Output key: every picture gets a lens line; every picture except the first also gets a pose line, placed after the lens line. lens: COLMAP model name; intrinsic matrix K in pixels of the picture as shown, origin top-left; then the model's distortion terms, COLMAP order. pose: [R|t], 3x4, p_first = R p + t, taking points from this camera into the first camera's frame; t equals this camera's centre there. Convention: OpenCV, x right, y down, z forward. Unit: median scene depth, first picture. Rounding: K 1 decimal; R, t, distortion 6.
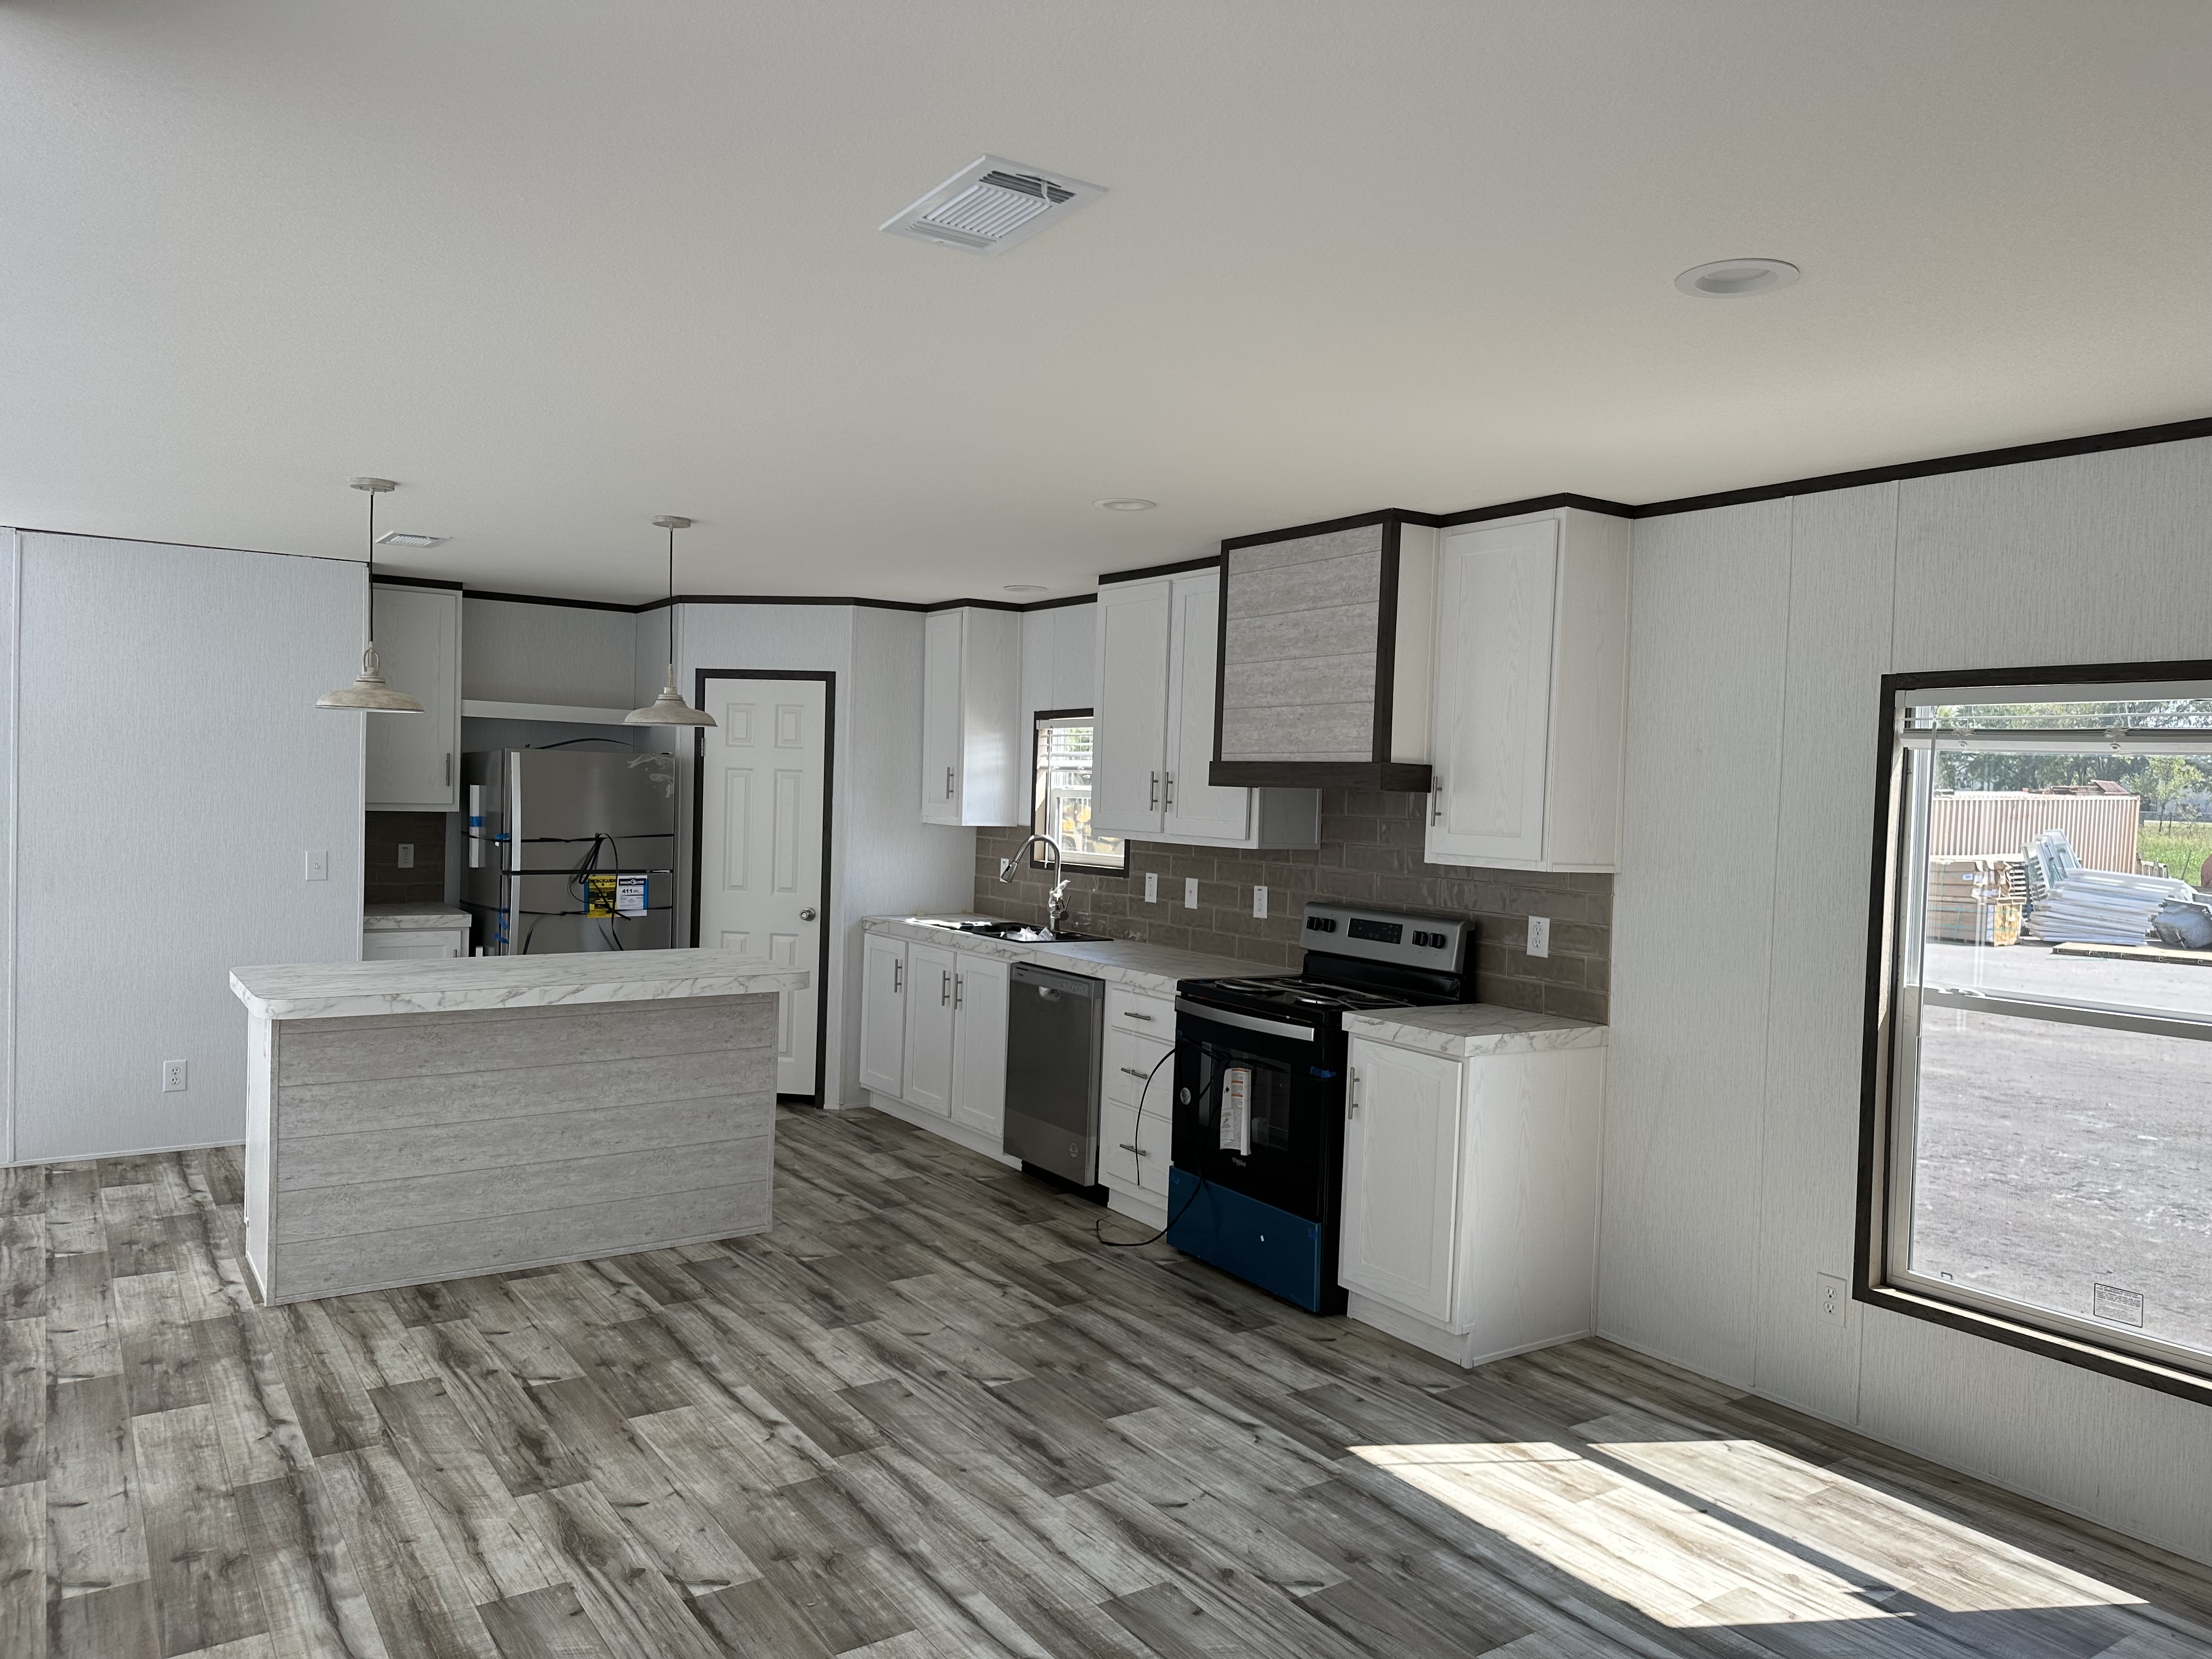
lens RADIAL K [[1552.6, 0, 1045.3], [0, 1552.6, 821.9], [0, 0, 1]] dist [0.048796, -0.052091]
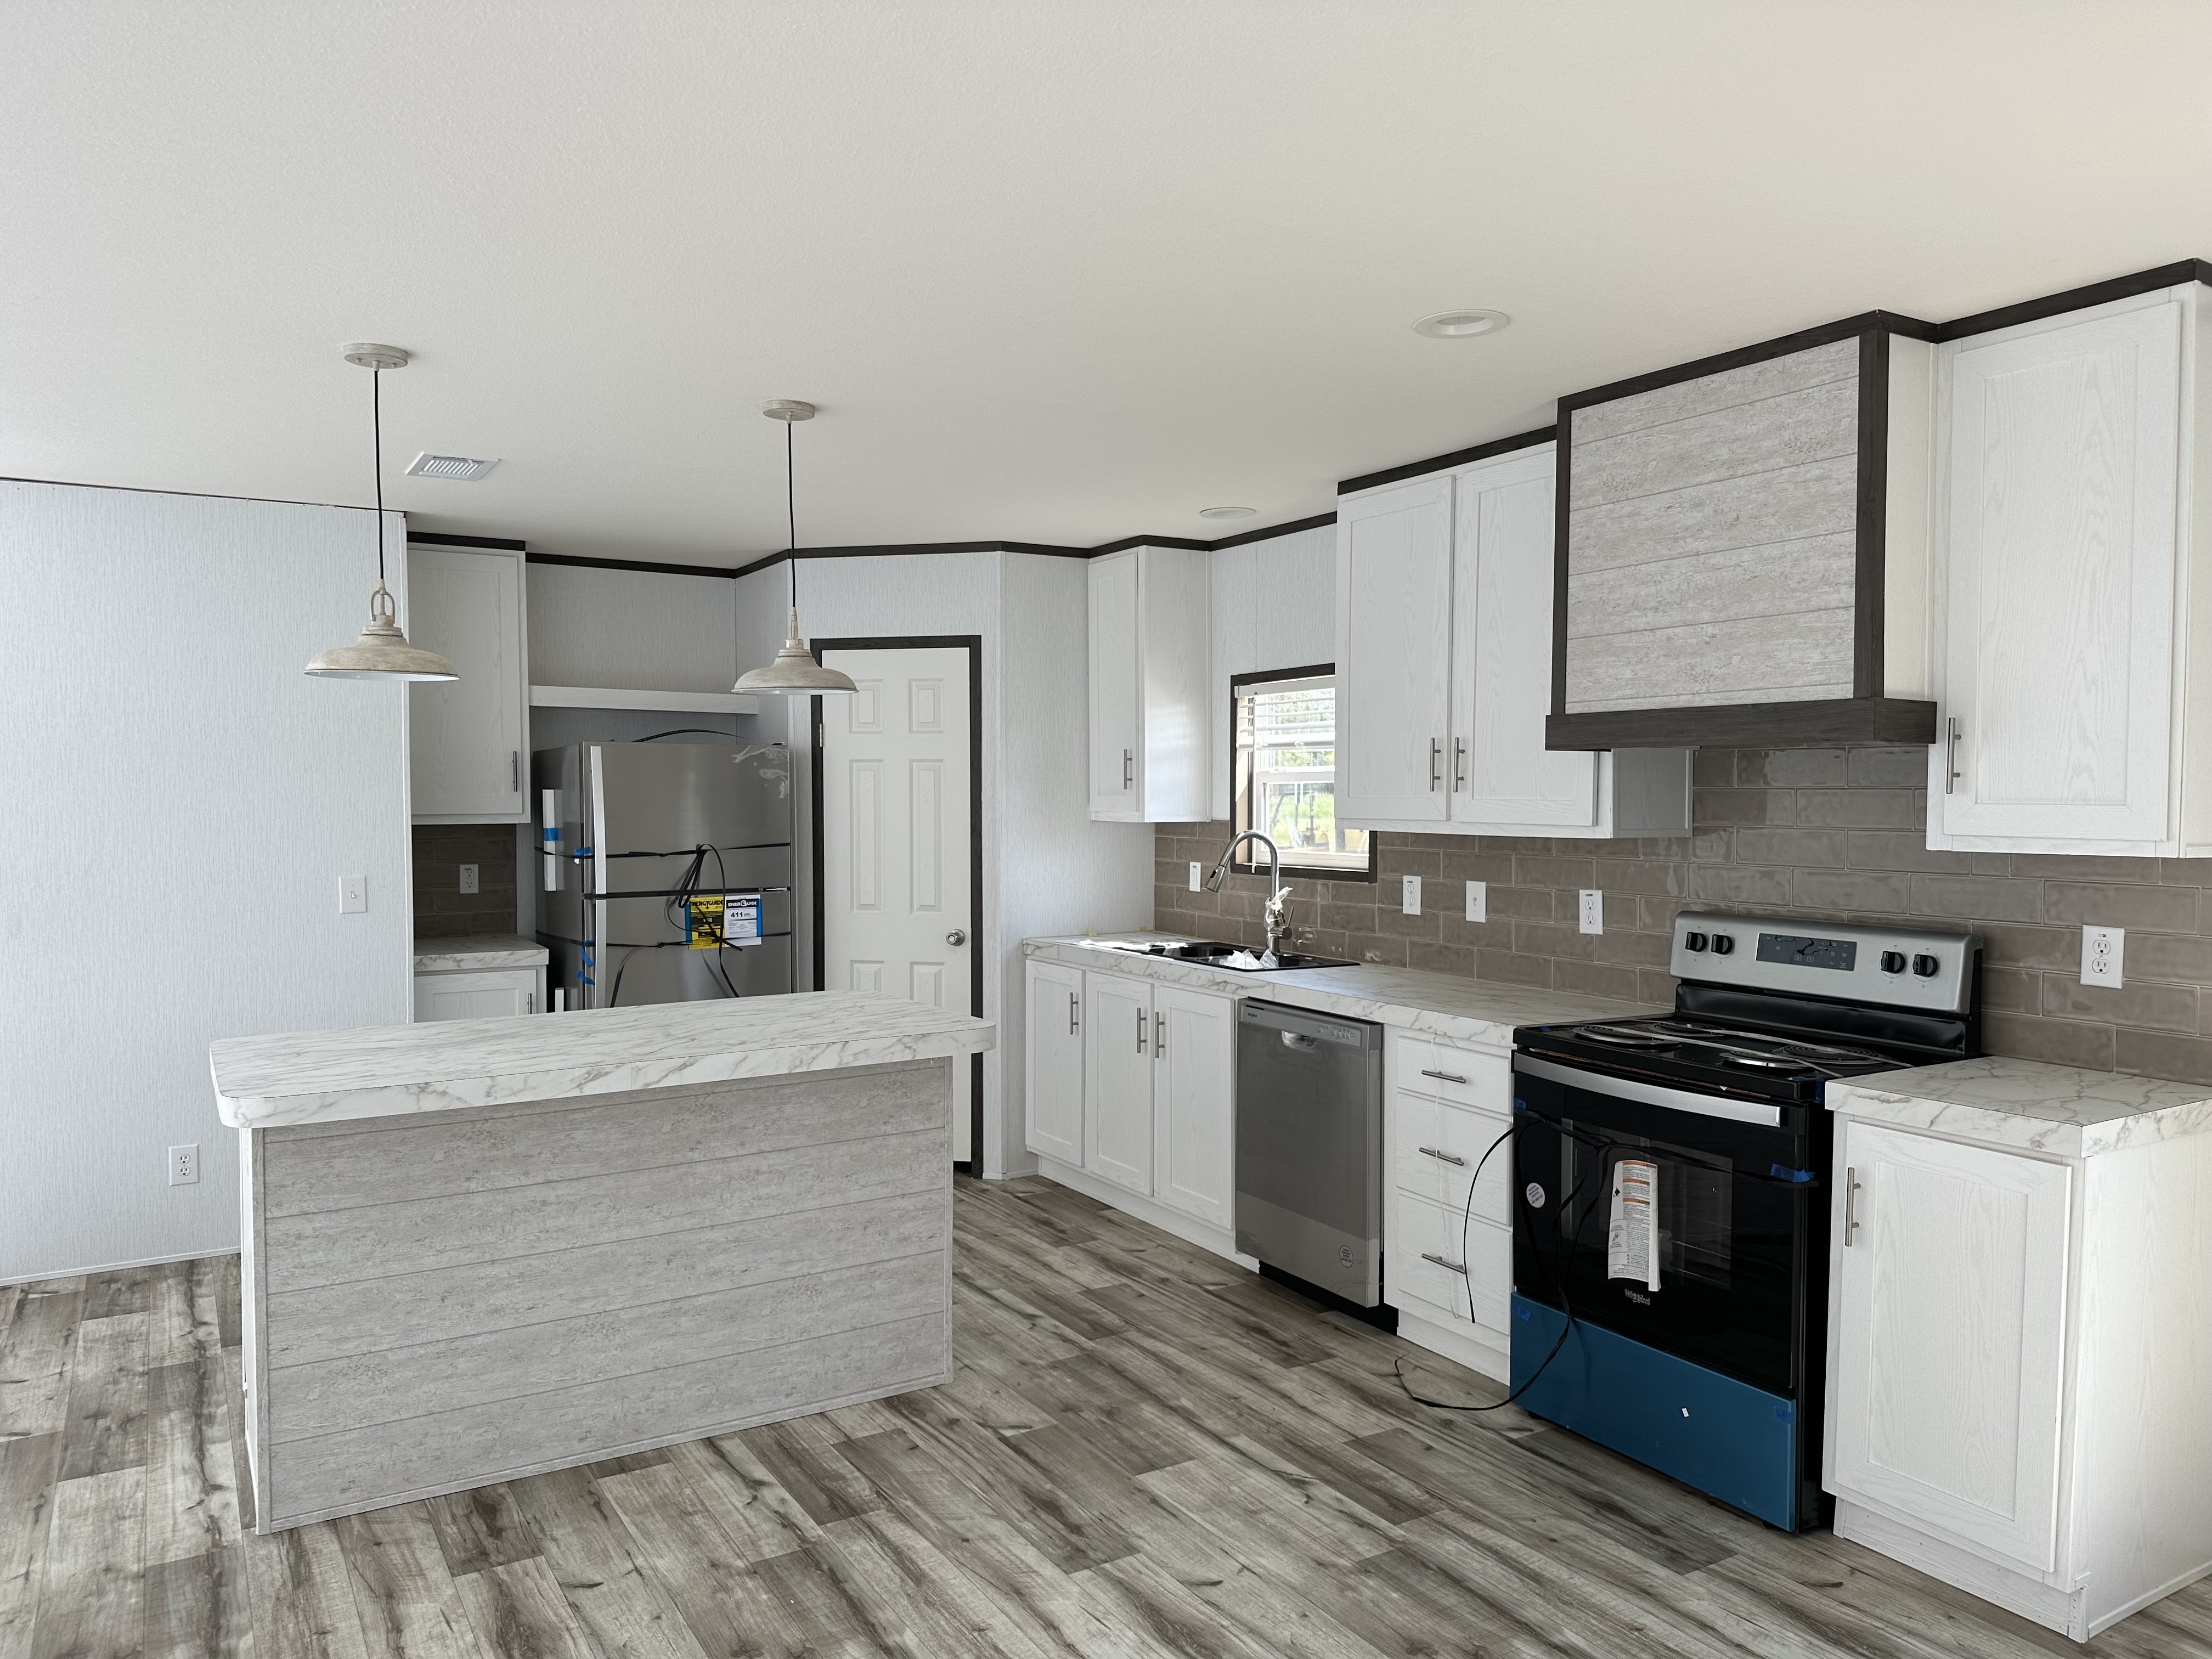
lens RADIAL K [[1661.6, 0, 1024.7], [0, 1661.6, 844.7], [0, 0, 1]] dist [0.050091, -0.053079]
pose [[0.996294, -0.027476, -0.081508, -0.078930], [0.028411, 0.999543, 0.010328, 0.005625], [0.081187, -0.012606, 0.996619, 0.253072]]
